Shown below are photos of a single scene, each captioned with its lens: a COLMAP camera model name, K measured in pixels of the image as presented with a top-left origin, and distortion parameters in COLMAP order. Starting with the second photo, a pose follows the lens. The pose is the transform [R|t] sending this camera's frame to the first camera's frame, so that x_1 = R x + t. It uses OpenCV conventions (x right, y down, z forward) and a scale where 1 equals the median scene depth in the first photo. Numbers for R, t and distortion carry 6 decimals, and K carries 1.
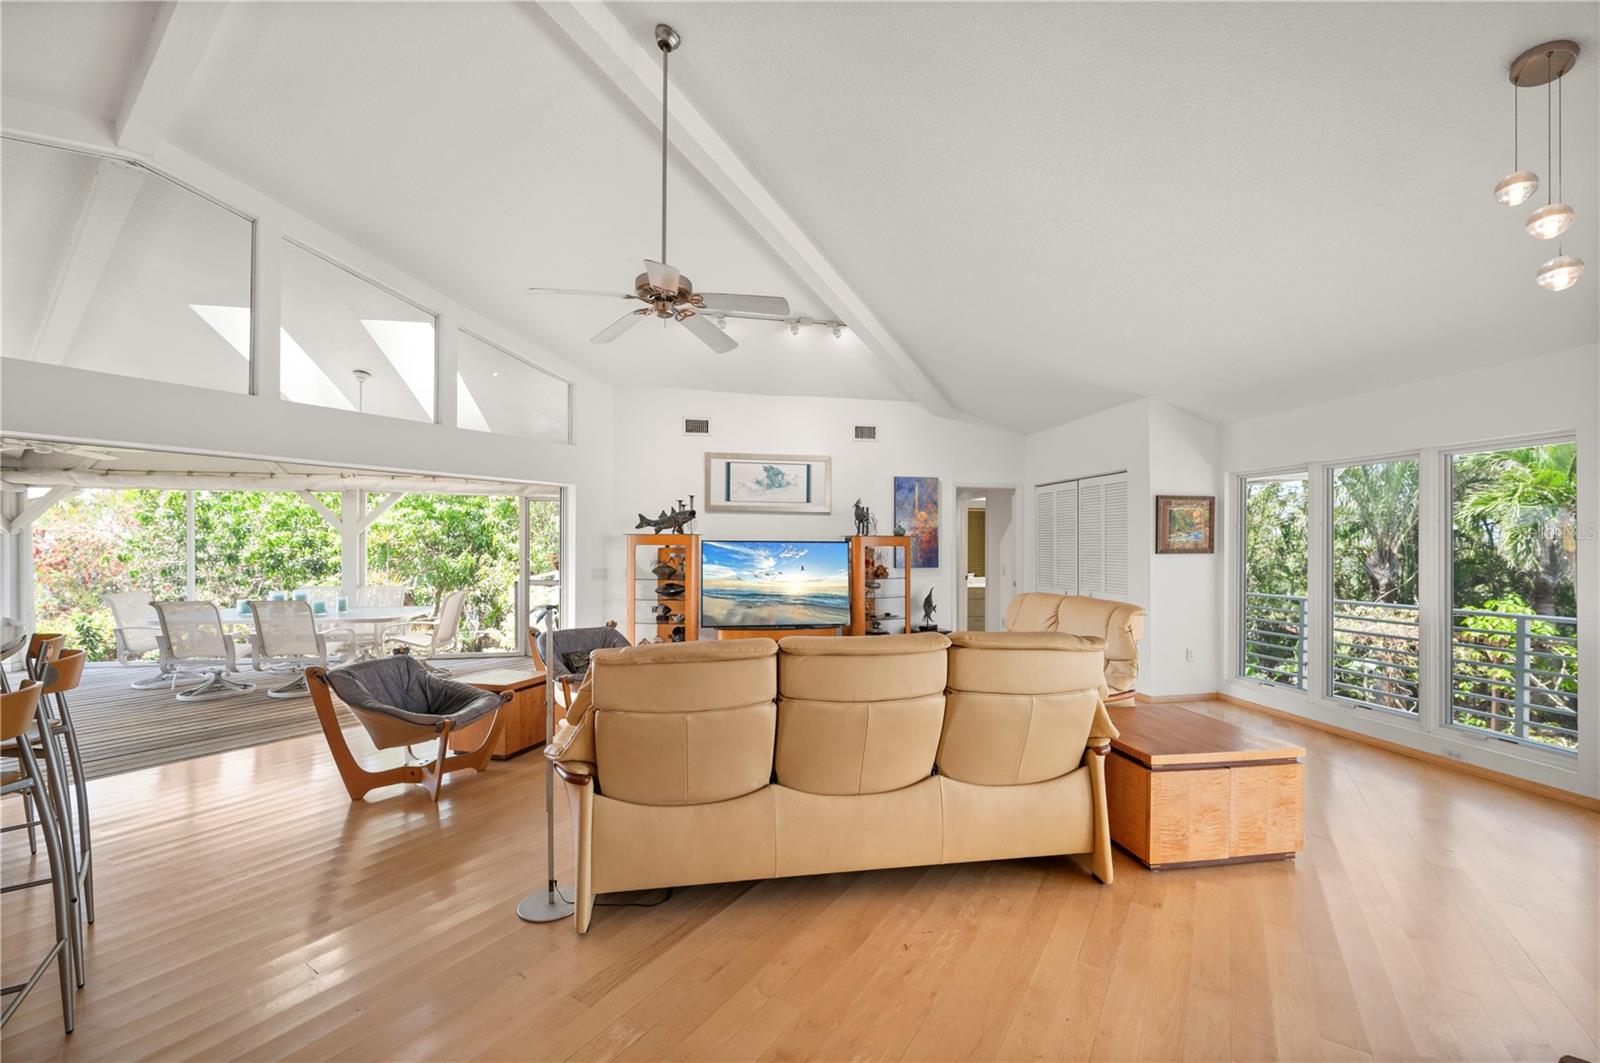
lens RADIAL K [[634.4, 0, 798.1], [0, 634.4, 537.8], [0, 0, 1]] dist [-0.000839, -0.000029]
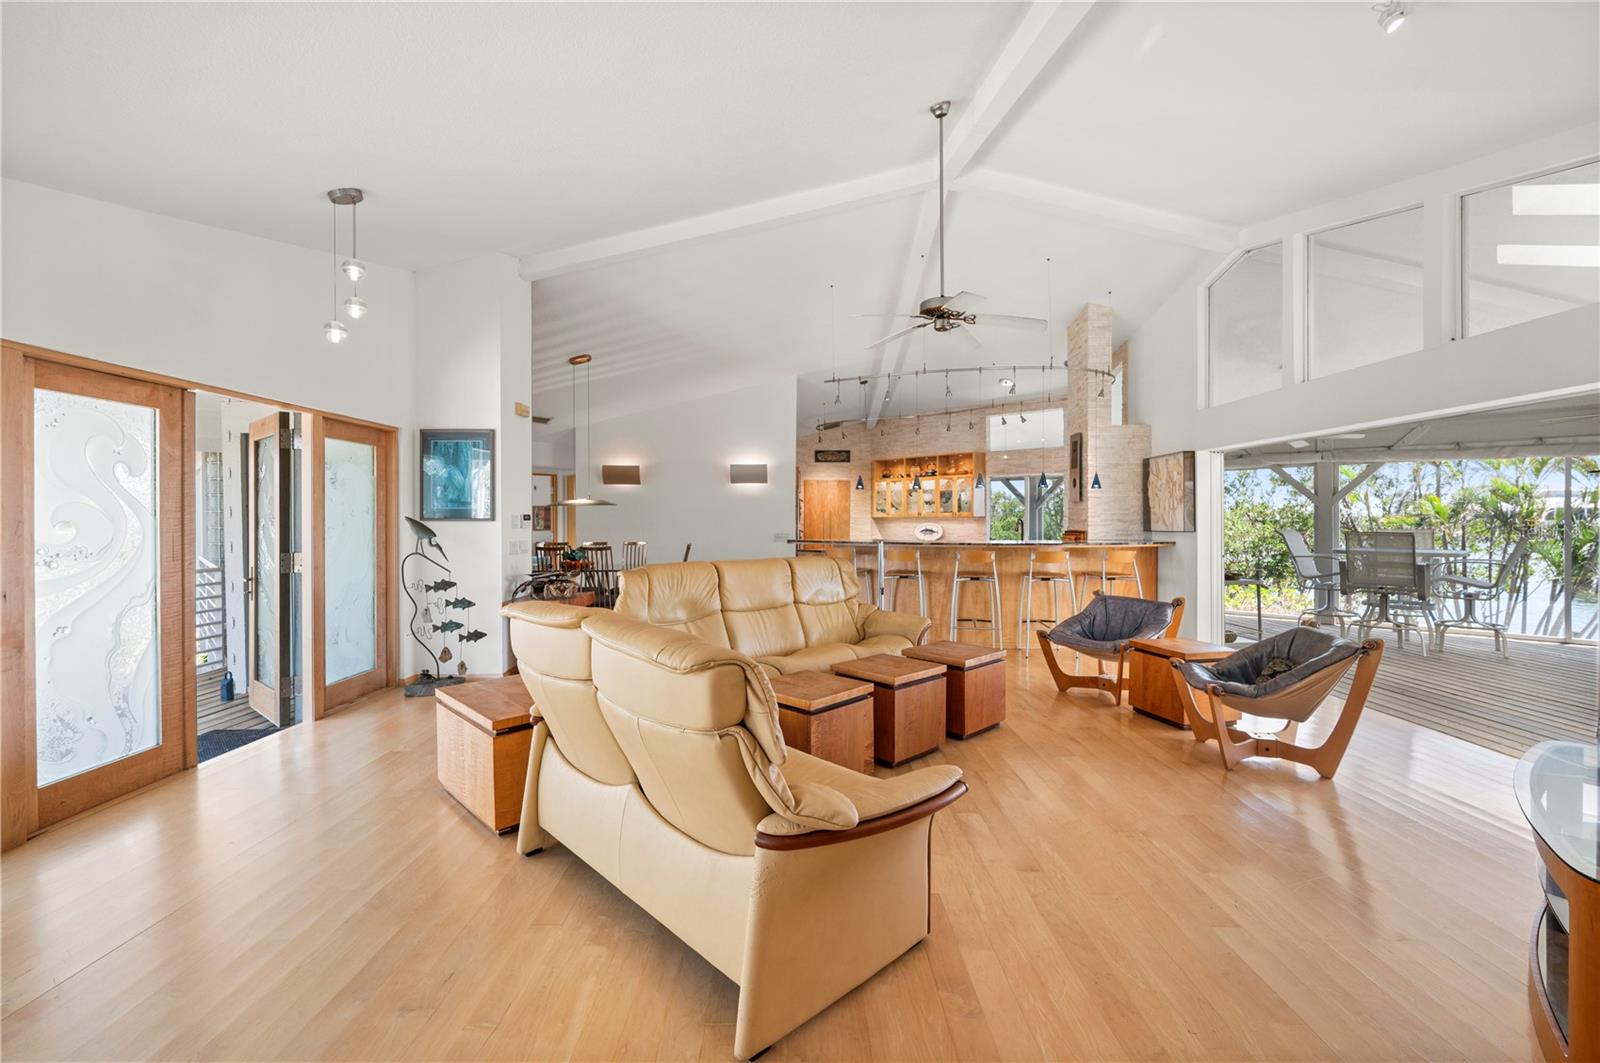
lens RADIAL K [[663.6, 0, 798.6], [0, 663.6, 520.8], [0, 0, 1]] dist [-0.001458, -0.000134]
pose [[-0.832038, 0.000639, -0.554718, 0.392382], [0.006909, 0.999934, -0.009211, 0.020997], [0.554675, -0.011497, -0.831988, 0.999038]]
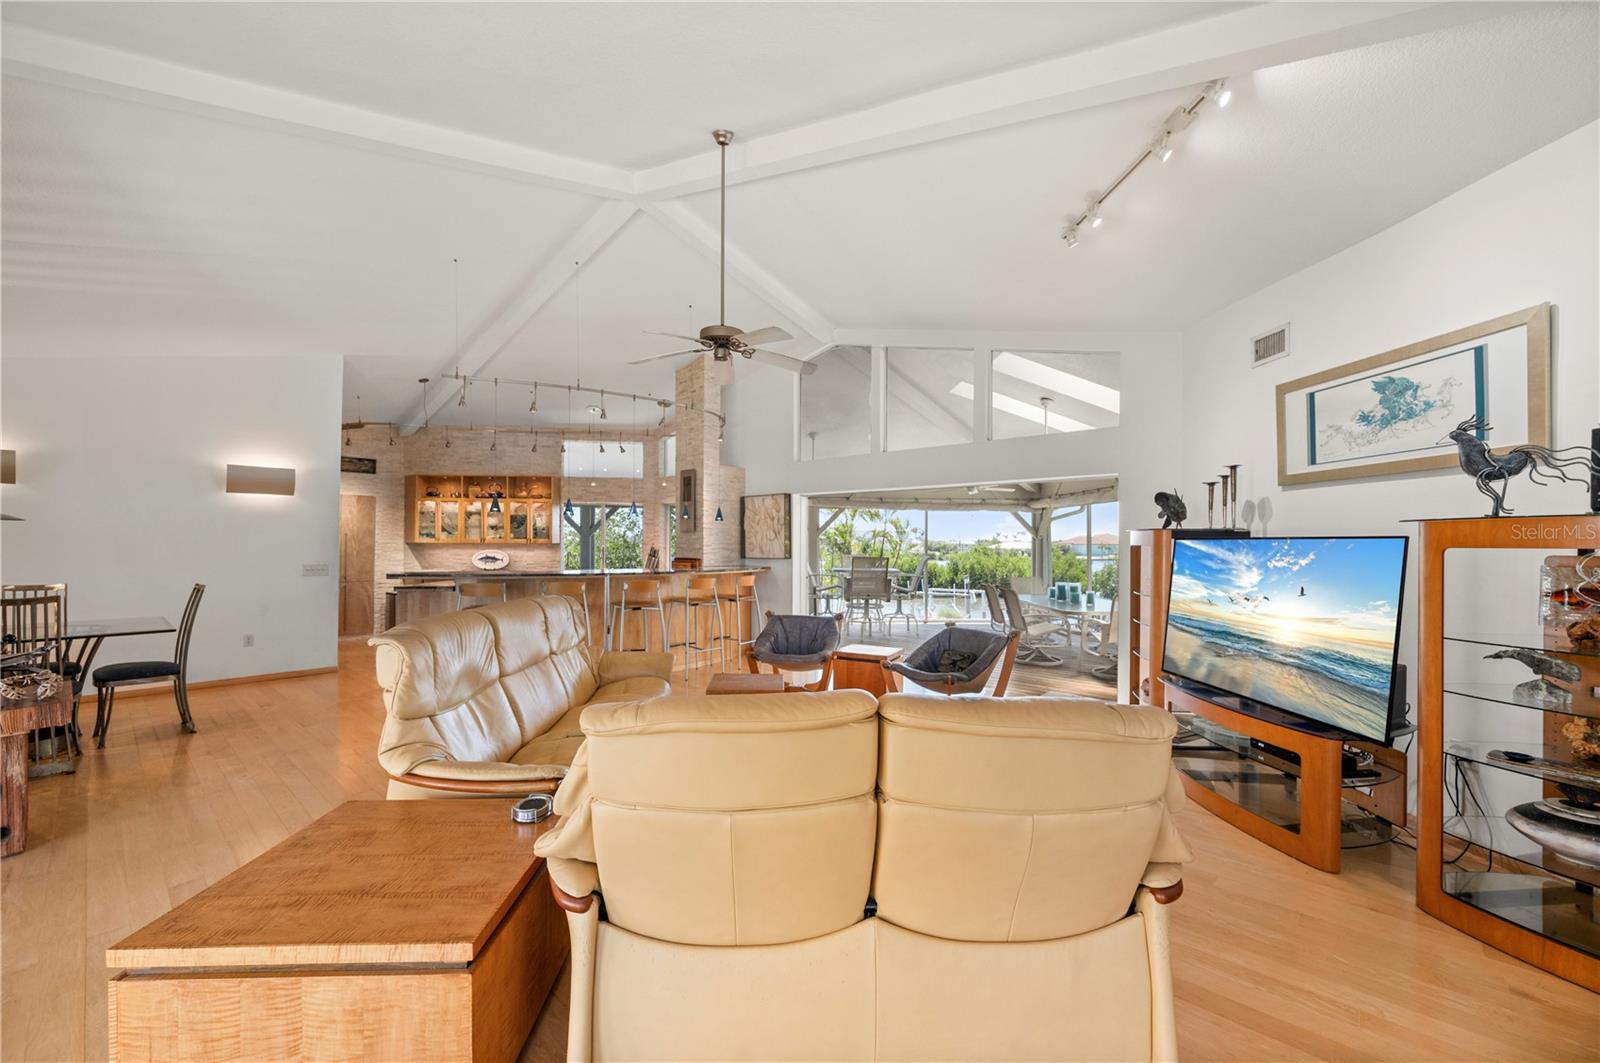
lens RADIAL K [[637.0, 0, 797.3], [0, 637.0, 540.7], [0, 0, 1]] dist [0.000036, -0.000130]
pose [[-0.143924, -0.008981, -0.989548, 0.520215], [0.005640, 0.999935, -0.009896, 0.010599], [0.989573, -0.007005, -0.143864, 0.683091]]
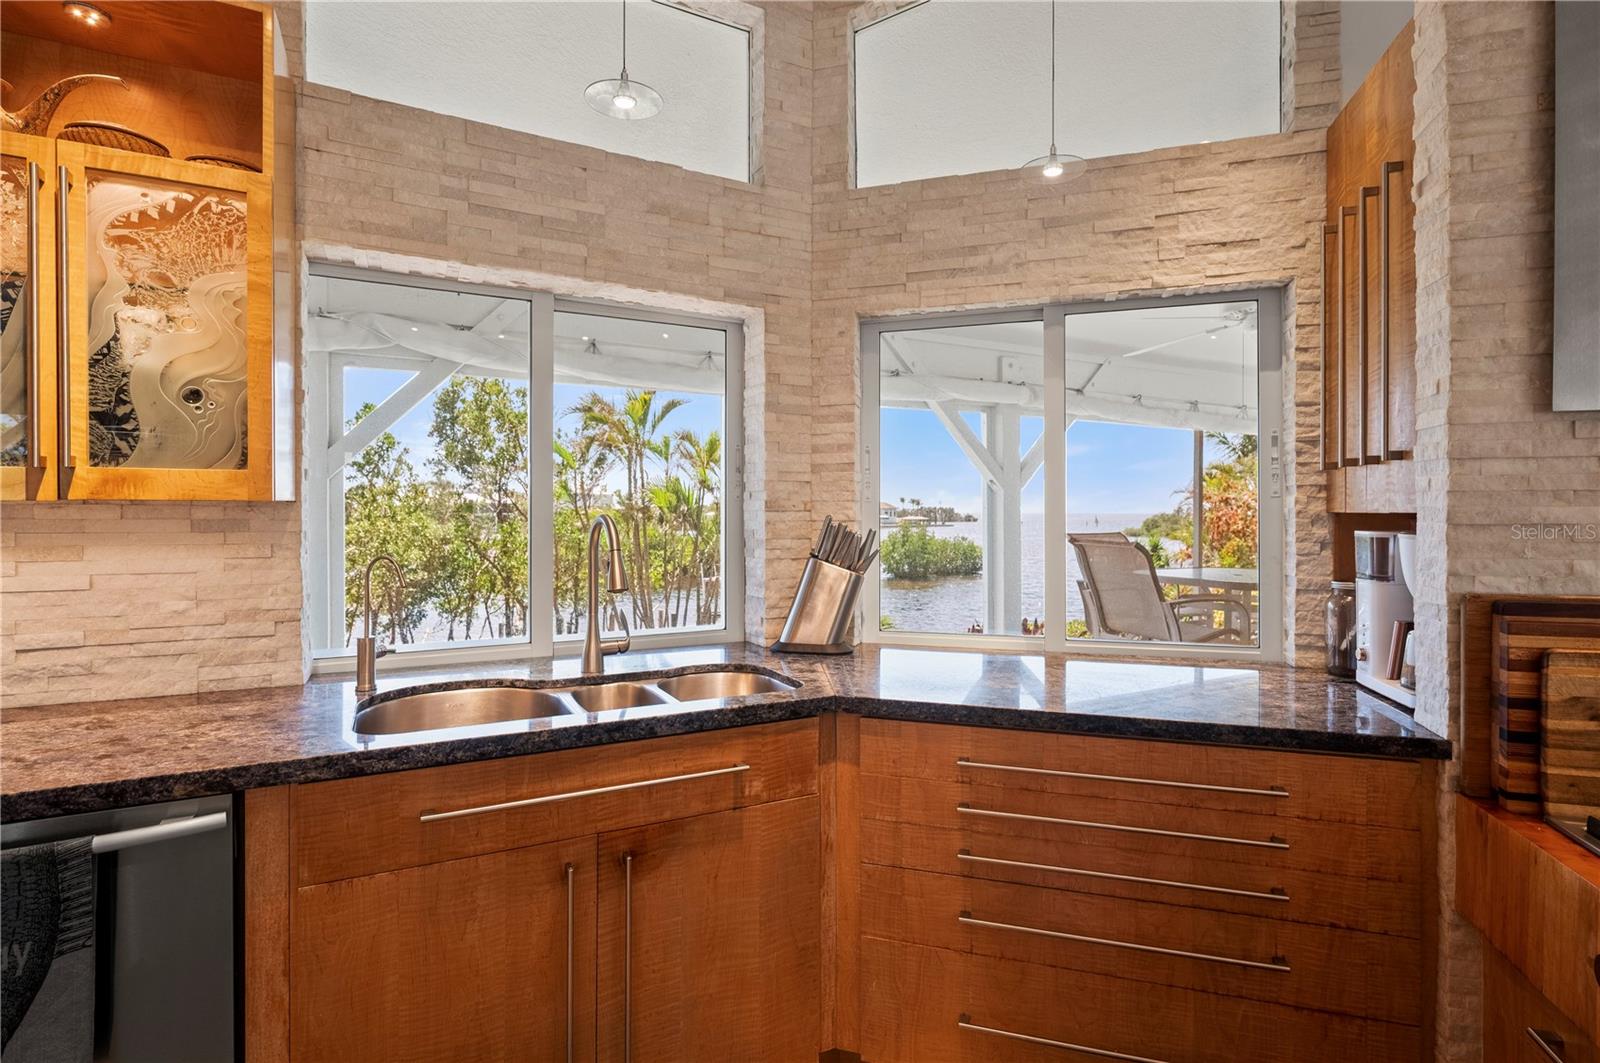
lens RADIAL K [[774.5, 0, 802.8], [0, 774.5, 514.9], [0, 0, 1]] dist [-0.001270, -0.000280]
pose [[0.283820, 0.001720, -0.958876, -0.532684], [0.010975, 0.999927, 0.005043, 0.004568], [0.958815, -0.011955, 0.283781, 0.026529]]
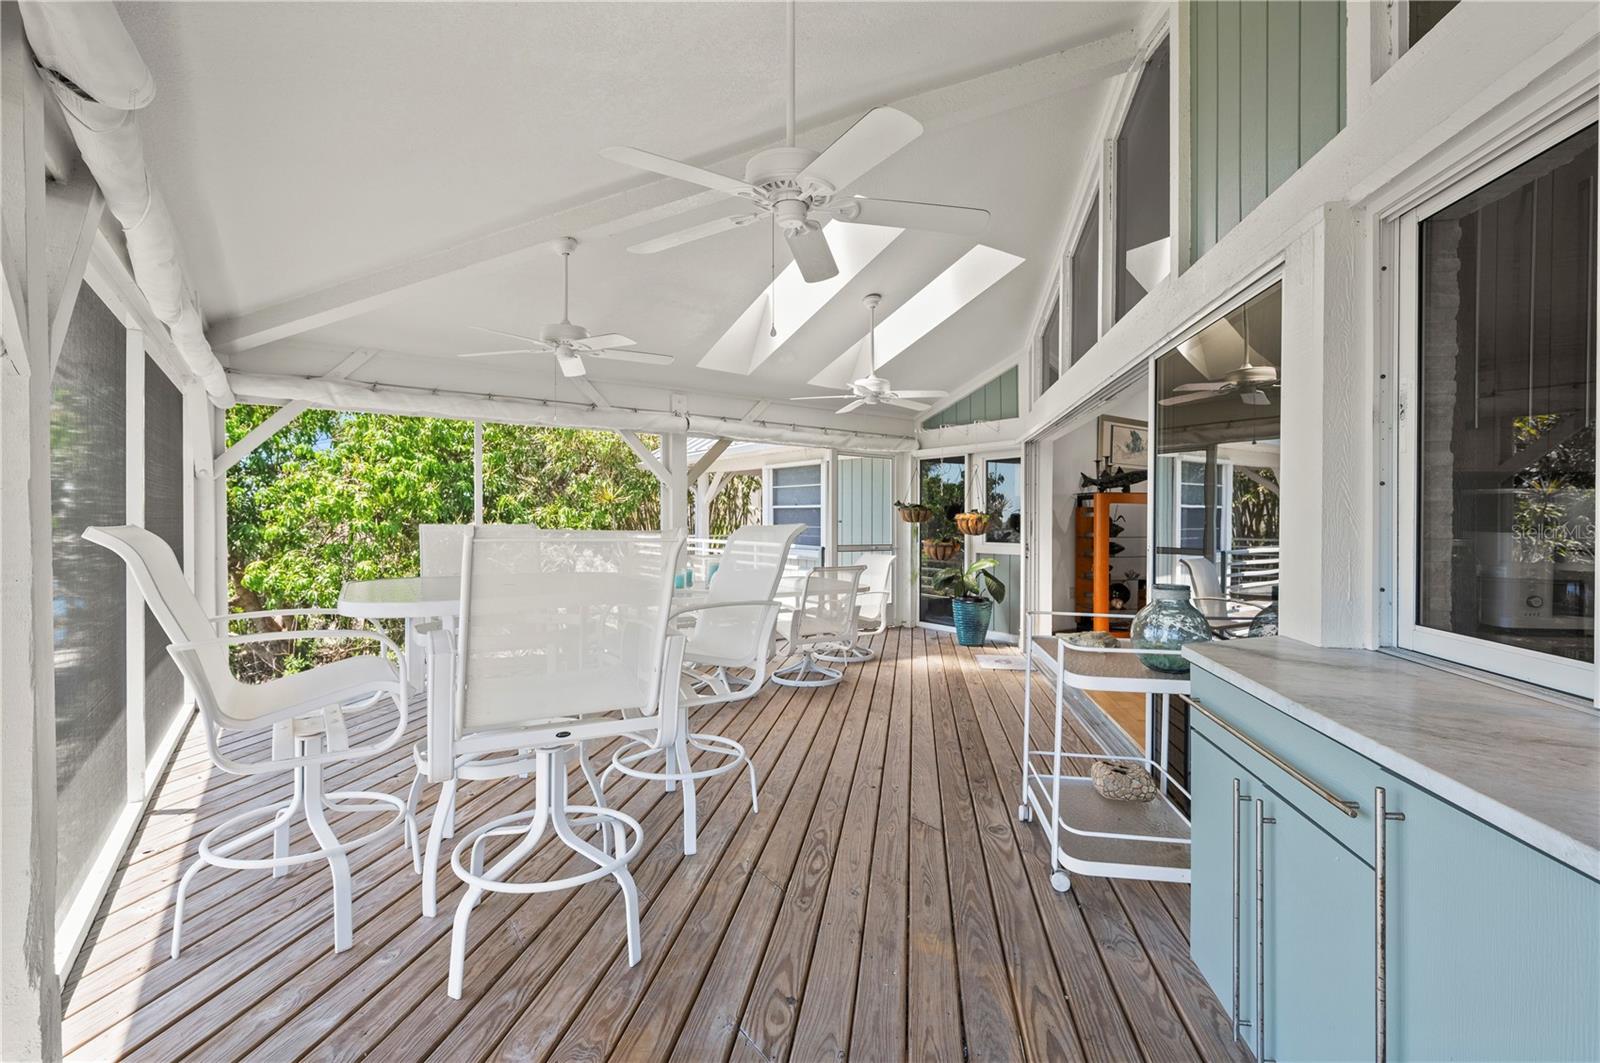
lens RADIAL K [[716.6, 0, 803.8], [0, 716.6, 522.2], [0, 0, 1]] dist [0.000195, 0.000013]
pose [[0.906317, -0.001789, 0.422594, -1.122234], [-0.005518, 0.999856, 0.016066, 0.024233], [-0.422562, -0.016893, 0.906177, 0.162682]]
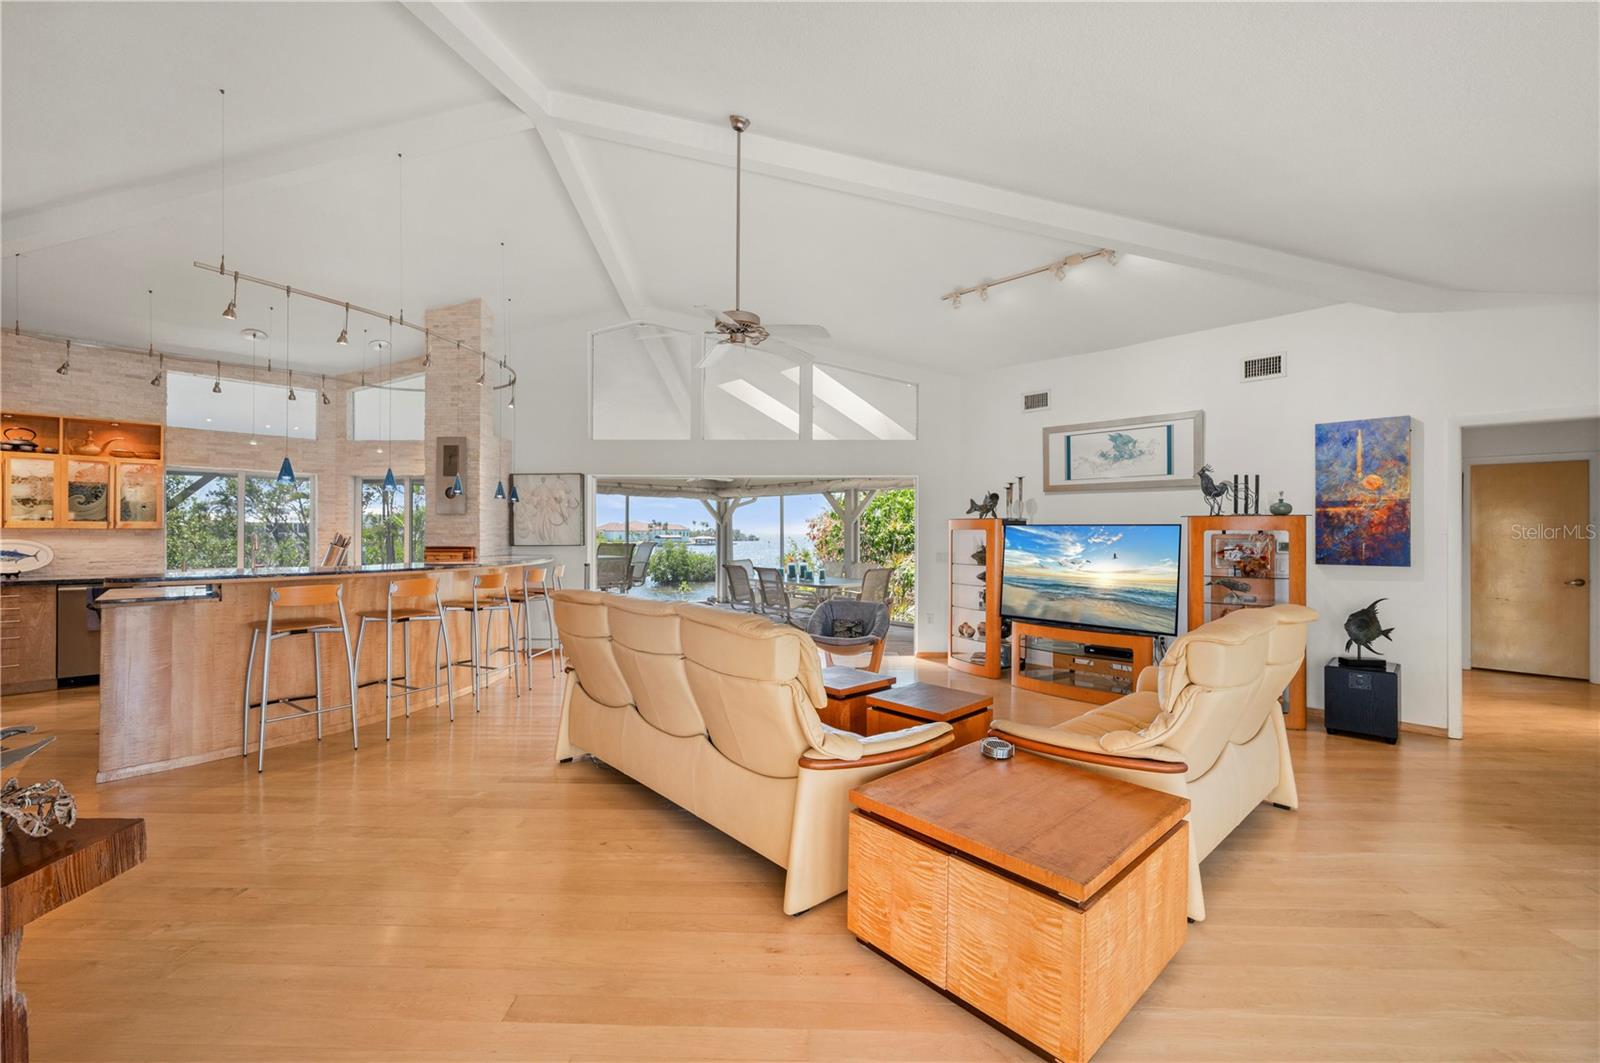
lens RADIAL K [[659.3, 0, 801.9], [0, 659.3, 525.1], [0, 0, 1]] dist [-0.003533, -0.000174]
pose [[0.536660, -0.010495, -0.843733, 0.490887], [0.008009, 0.999941, -0.007344, 0.009289], [0.843760, -0.002817, 0.536713, 0.208976]]
